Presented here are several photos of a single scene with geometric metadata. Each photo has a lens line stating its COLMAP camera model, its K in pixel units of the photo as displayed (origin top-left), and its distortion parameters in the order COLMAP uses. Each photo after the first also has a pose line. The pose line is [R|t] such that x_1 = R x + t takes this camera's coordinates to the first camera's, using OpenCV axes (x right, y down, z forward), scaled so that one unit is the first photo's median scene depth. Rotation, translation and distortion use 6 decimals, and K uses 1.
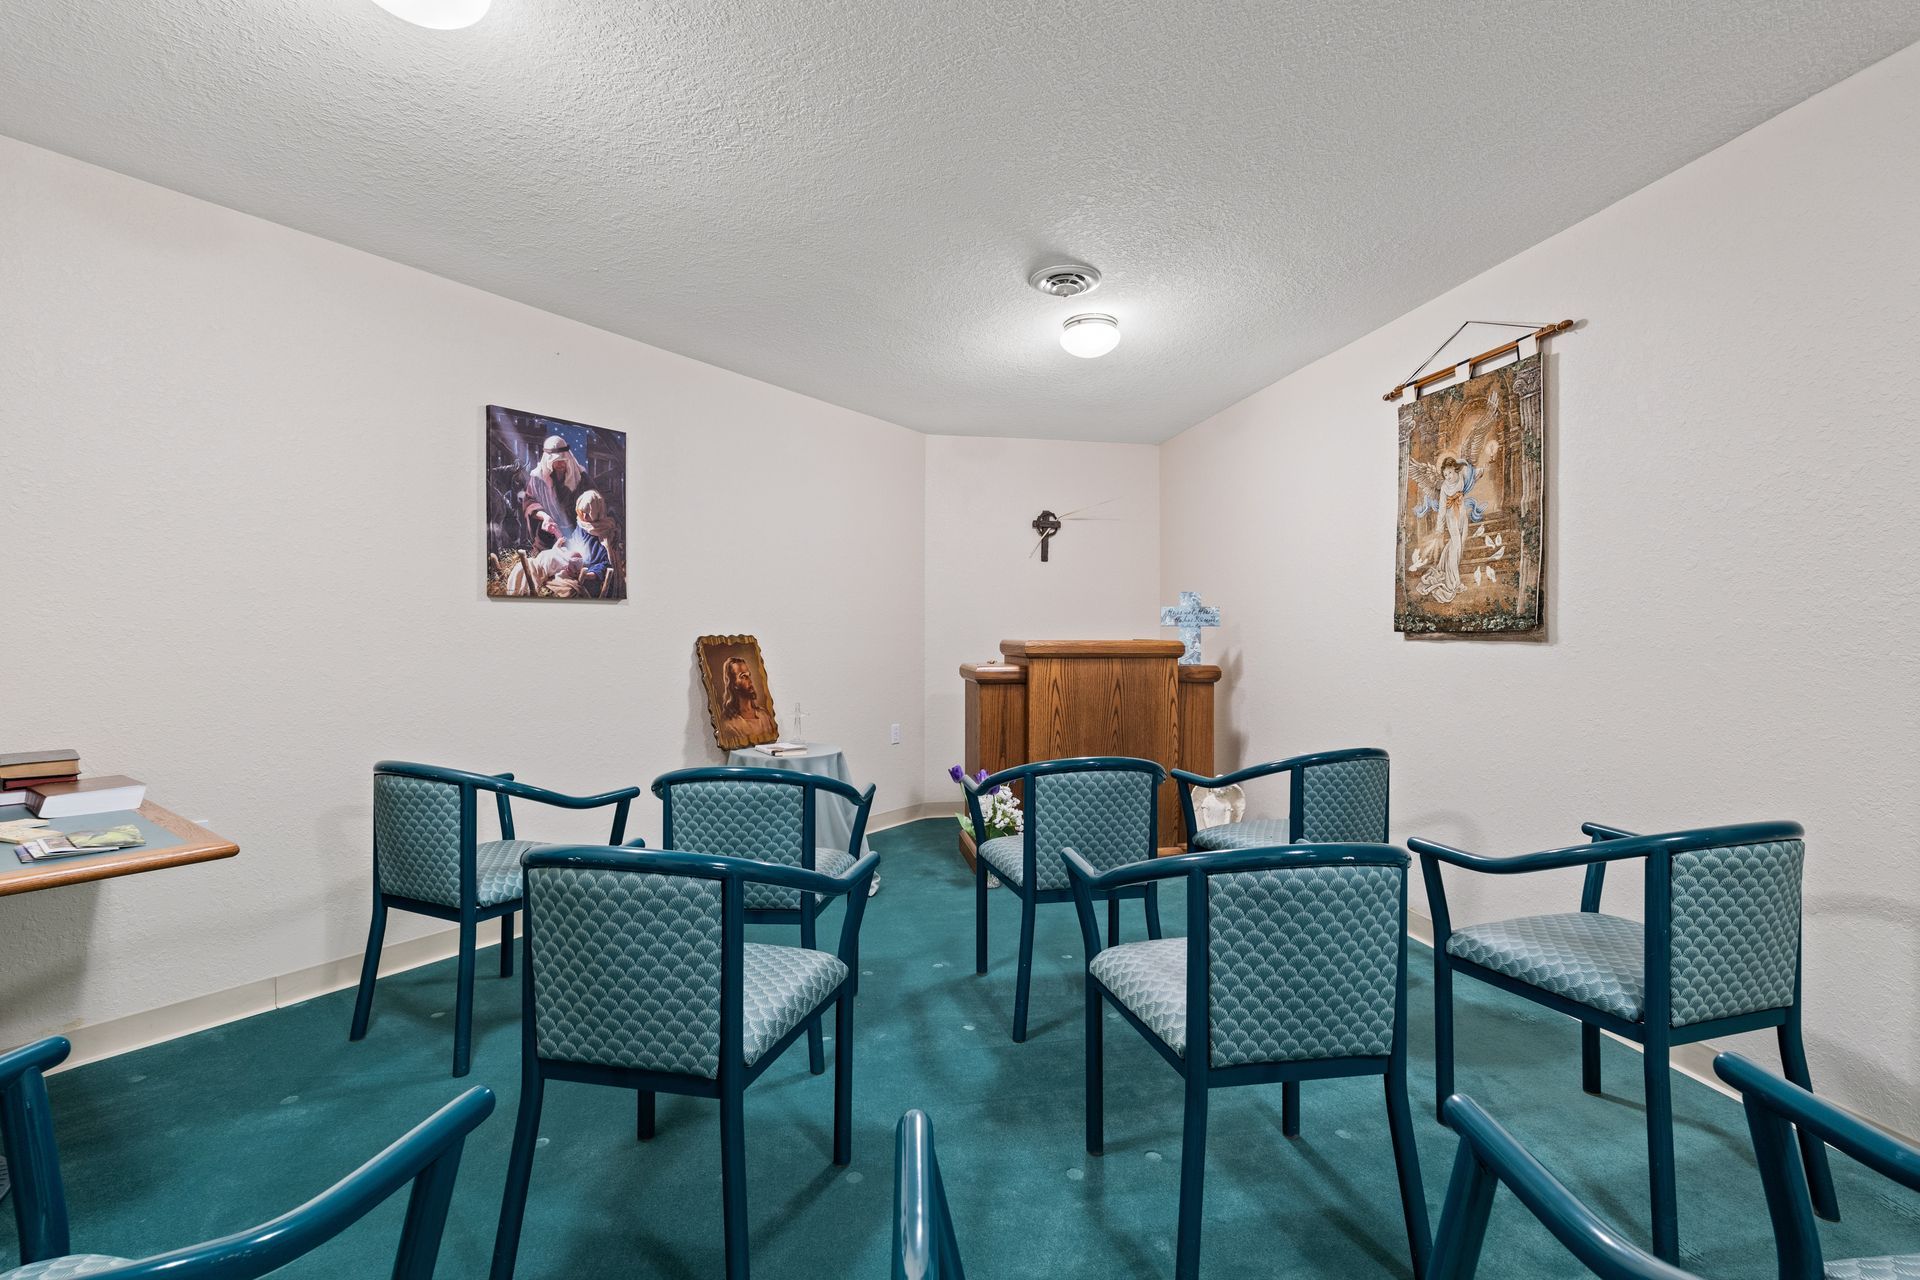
lens RADIAL K [[841.4, 0, 956.8], [0, 841.4, 634.6], [0, 0, 1]] dist [-0.009289, -0.000610]
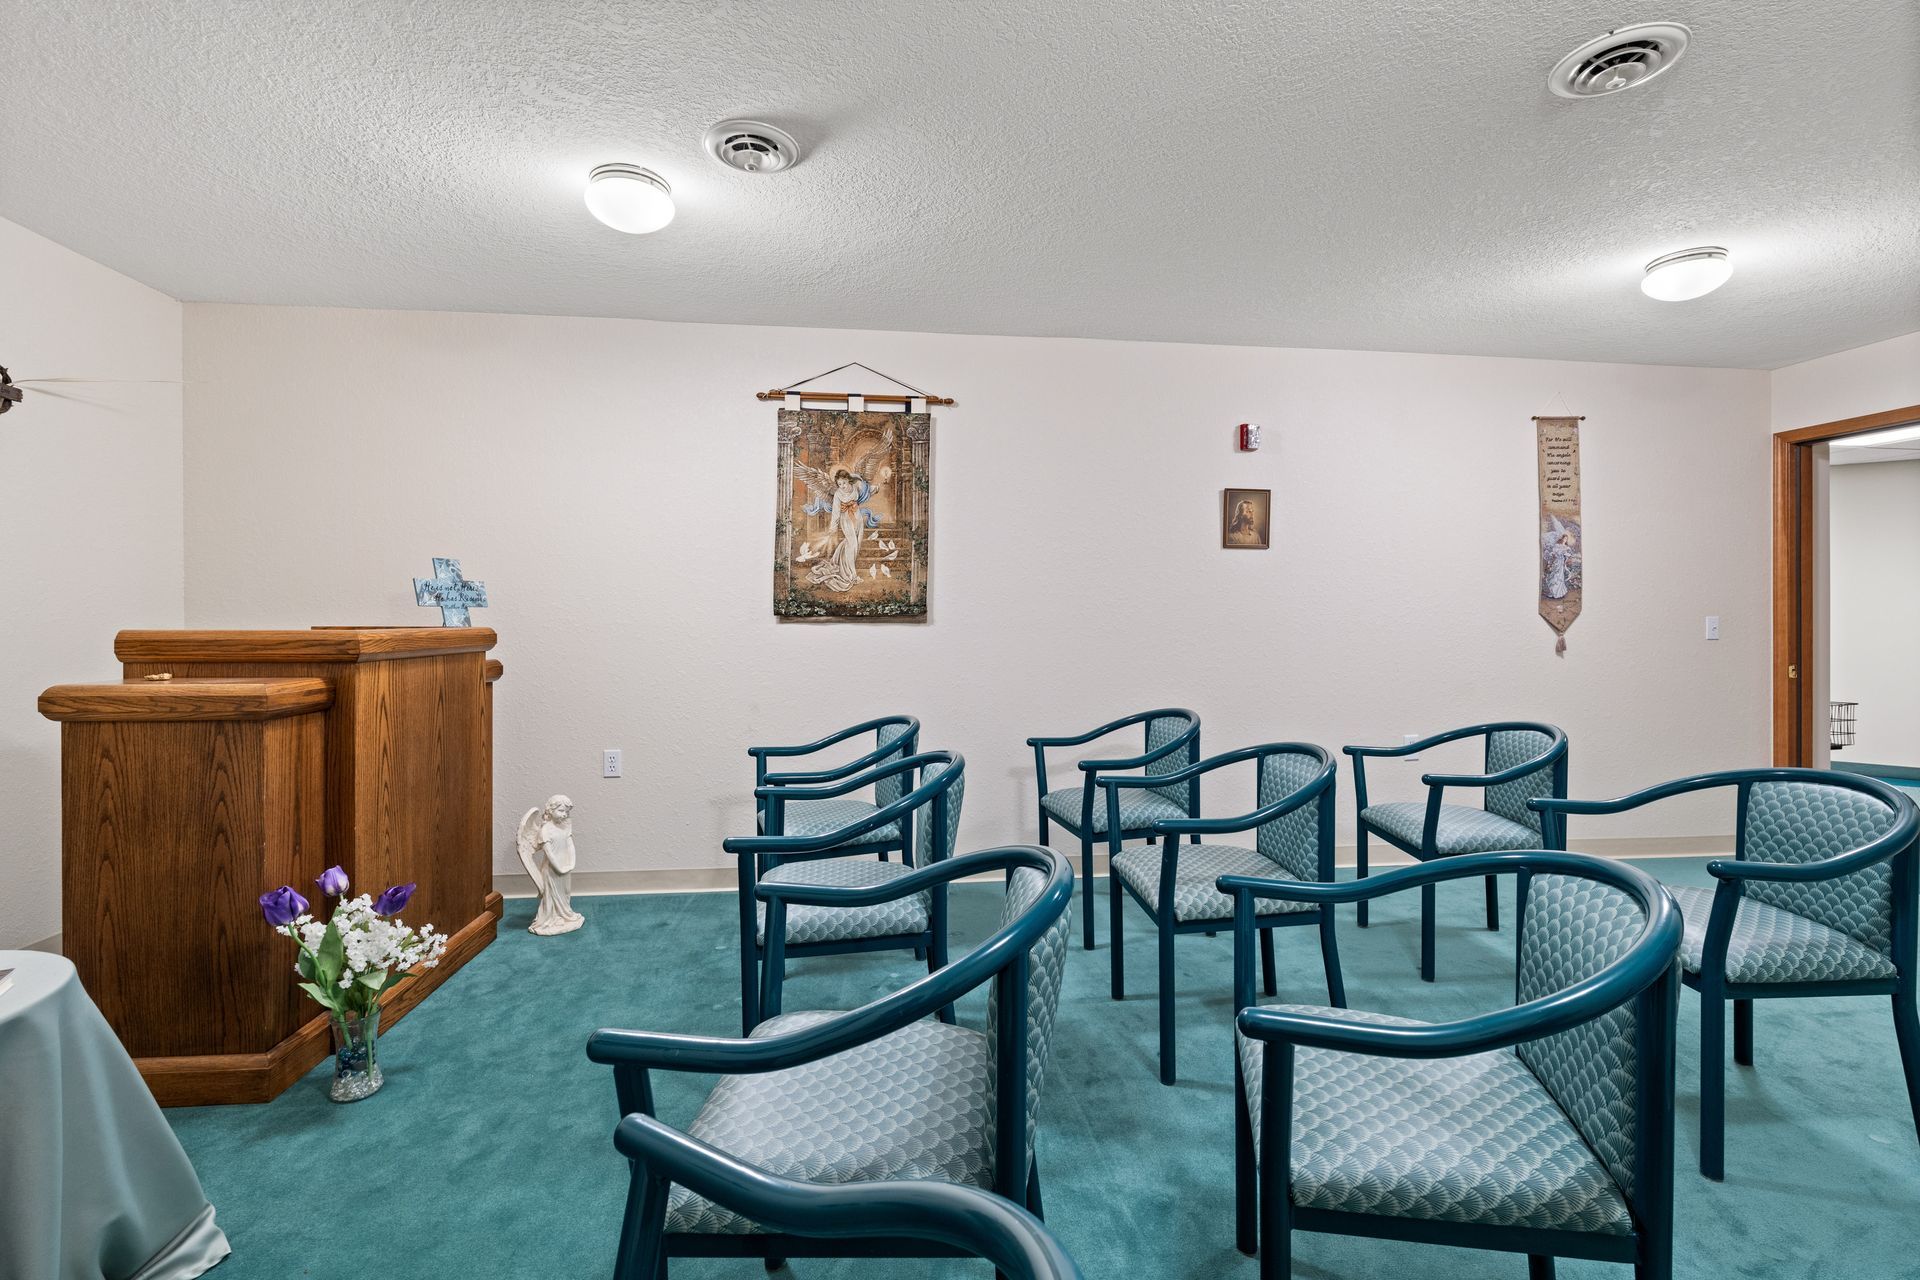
lens RADIAL K [[841.4, 0, 956.8], [0, 841.4, 630.2], [0, 0, 1]] dist [-0.009289, -0.000610]
pose [[0.055105, -0.018545, 0.998308, -0.606095], [-0.000595, 0.999827, 0.018606, -0.005081], [-0.998480, -0.001620, 0.055084, 0.771649]]
